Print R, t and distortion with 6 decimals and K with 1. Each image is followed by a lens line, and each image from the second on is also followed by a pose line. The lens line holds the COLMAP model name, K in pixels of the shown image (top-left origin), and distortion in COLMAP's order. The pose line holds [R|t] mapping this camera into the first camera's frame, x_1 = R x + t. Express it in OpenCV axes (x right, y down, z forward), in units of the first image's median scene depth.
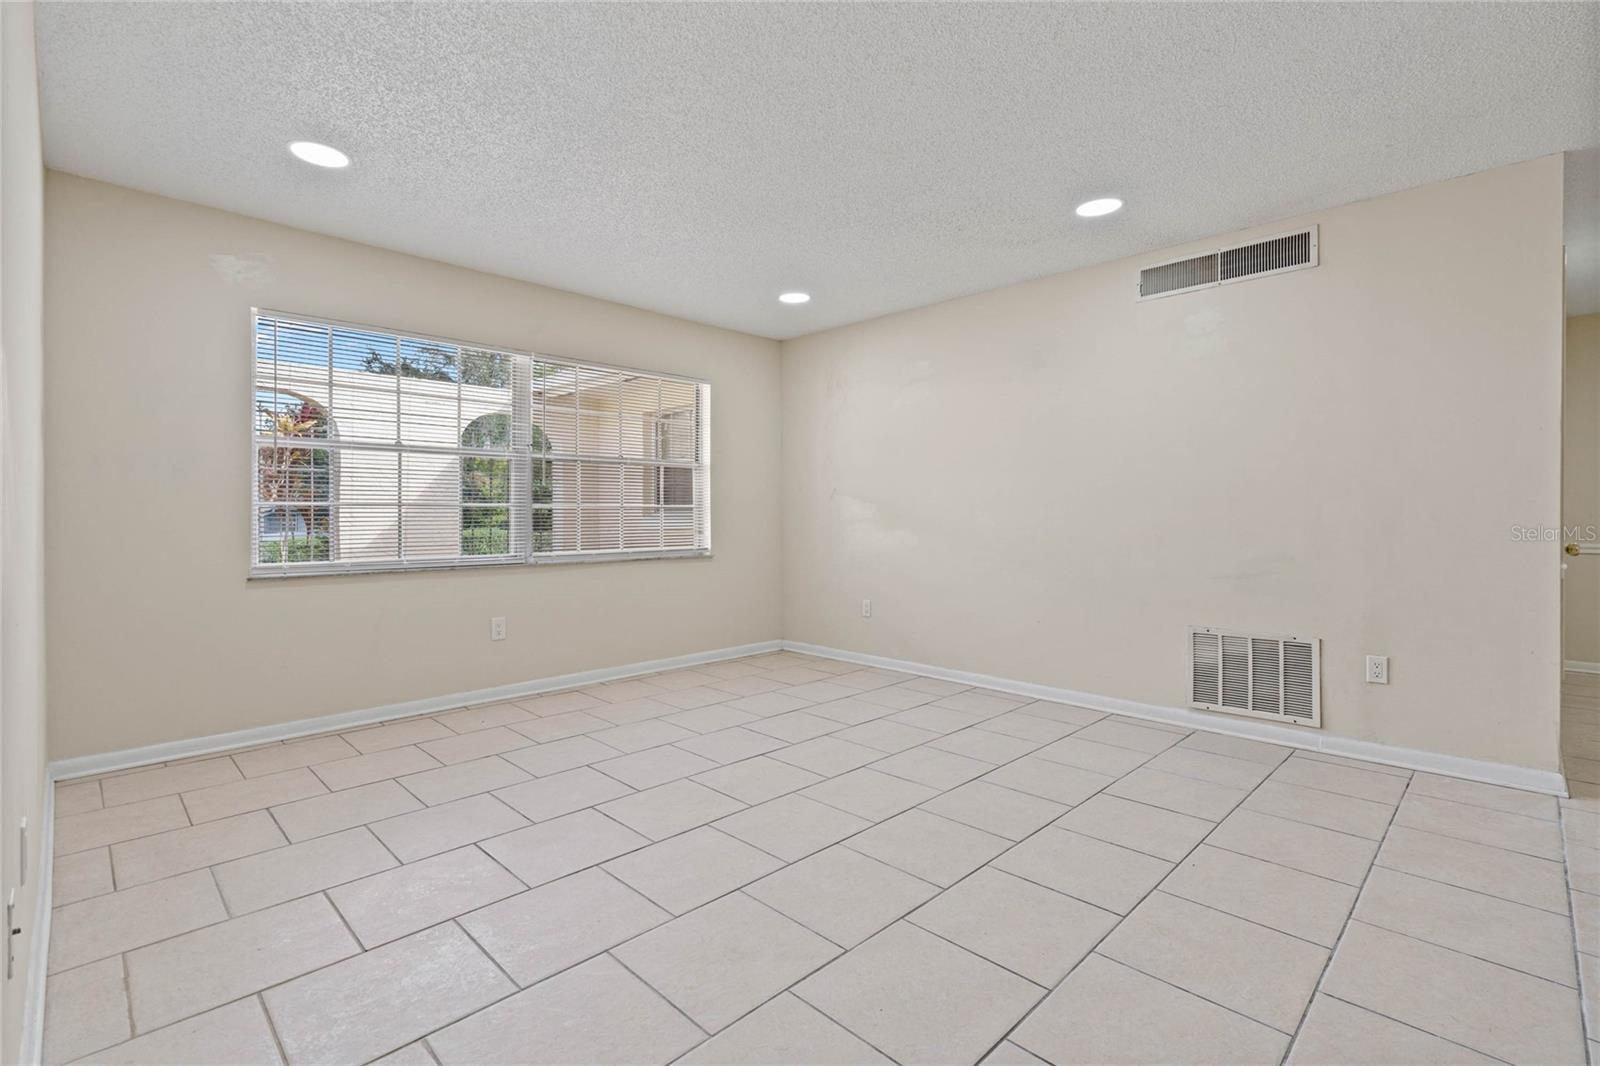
lens RADIAL K [[735.0, 0, 808.4], [0, 735.0, 528.5], [0, 0, 1]] dist [-0.001566, 0.001187]
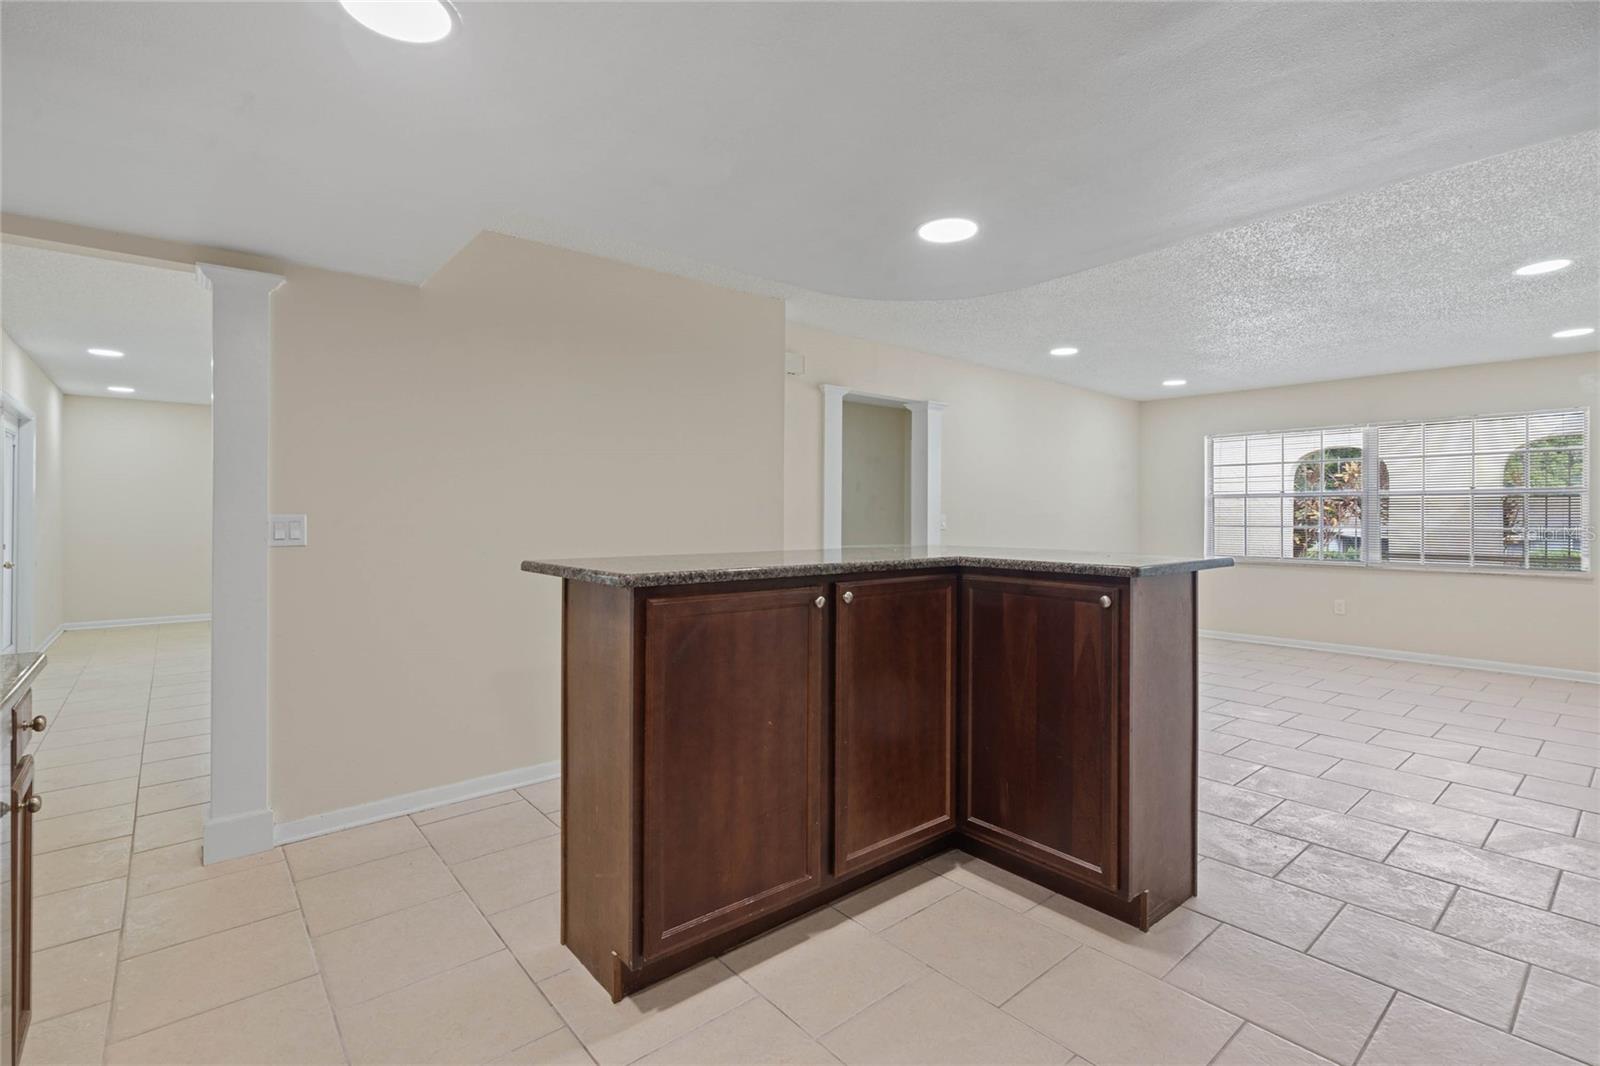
lens RADIAL K [[735.0, 0, 798.8], [0, 735.0, 525.8], [0, 0, 1]] dist [-0.001566, 0.001187]
pose [[-0.089559, 0.001786, -0.995980, 1.382298], [-0.012019, 0.999924, 0.002874, -0.025641], [0.995909, 0.012228, -0.089530, 0.036041]]
